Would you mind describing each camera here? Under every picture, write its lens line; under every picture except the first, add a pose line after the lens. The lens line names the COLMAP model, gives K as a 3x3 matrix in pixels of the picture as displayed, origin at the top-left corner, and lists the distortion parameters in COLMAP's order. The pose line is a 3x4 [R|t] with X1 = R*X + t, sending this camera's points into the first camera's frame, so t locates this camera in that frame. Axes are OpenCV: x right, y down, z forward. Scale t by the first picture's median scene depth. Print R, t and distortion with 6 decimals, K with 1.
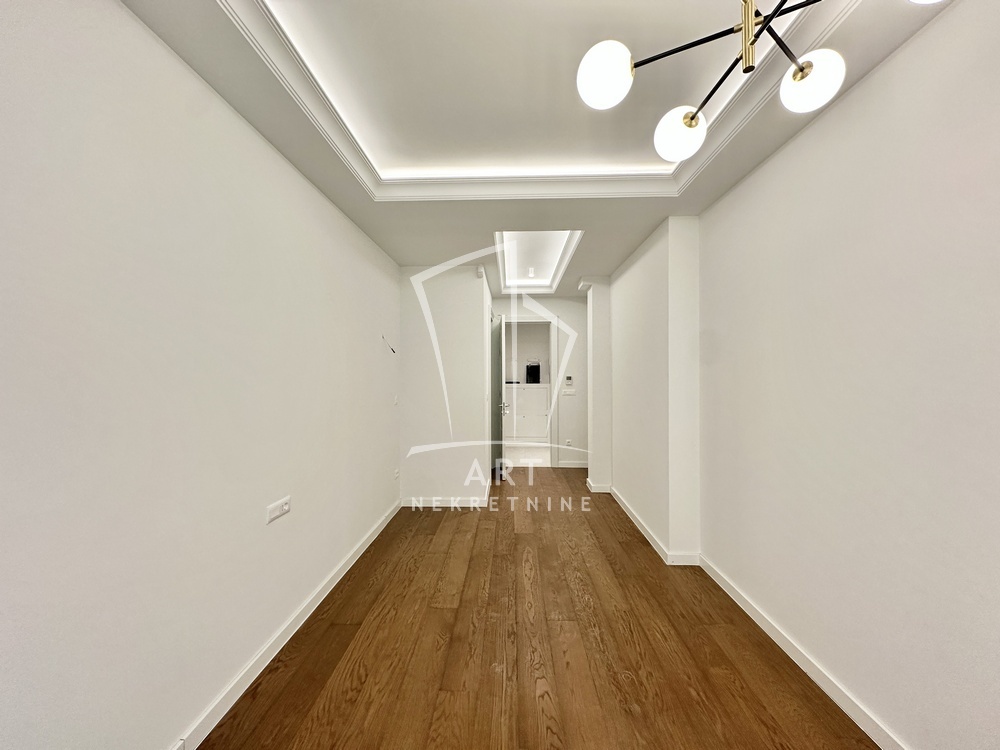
lens RADIAL K [[396.8, 0, 499.6], [0, 396.8, 373.2], [0, 0, 1]] dist [0.000513, 0.000705]
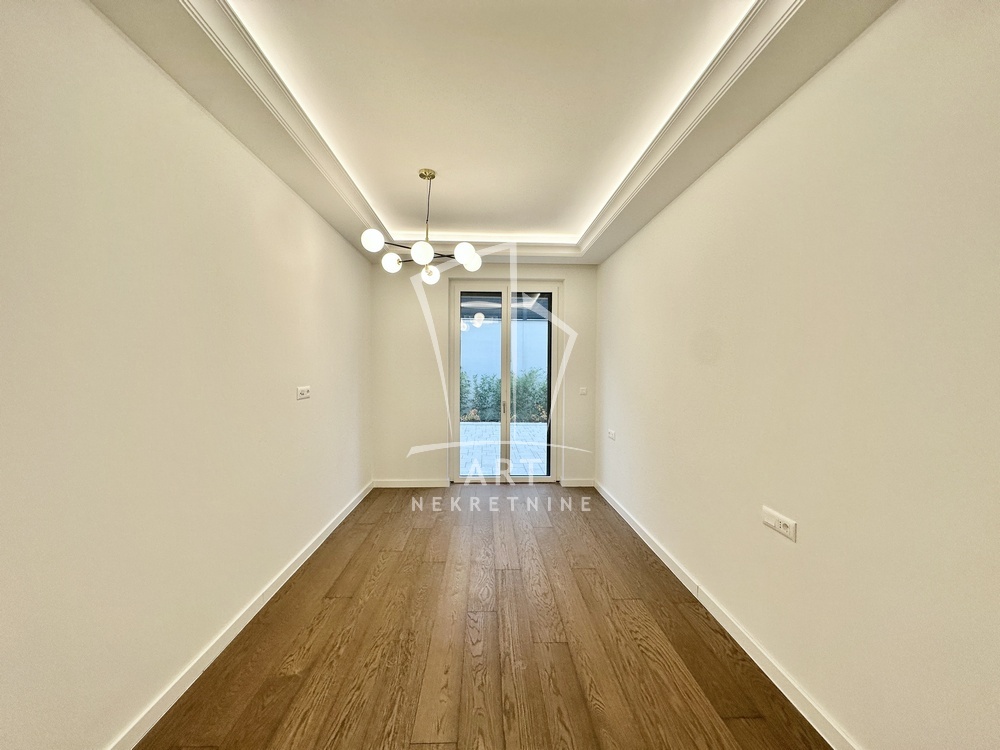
lens RADIAL K [[396.8, 0, 500.1], [0, 396.8, 371.3], [0, 0, 1]] dist [0.000513, 0.000705]
pose [[-0.997699, -0.003625, -0.067700, 0.108034], [-0.004511, 0.999906, 0.012926, 0.005836], [0.067647, 0.013202, -0.997622, 1.877518]]
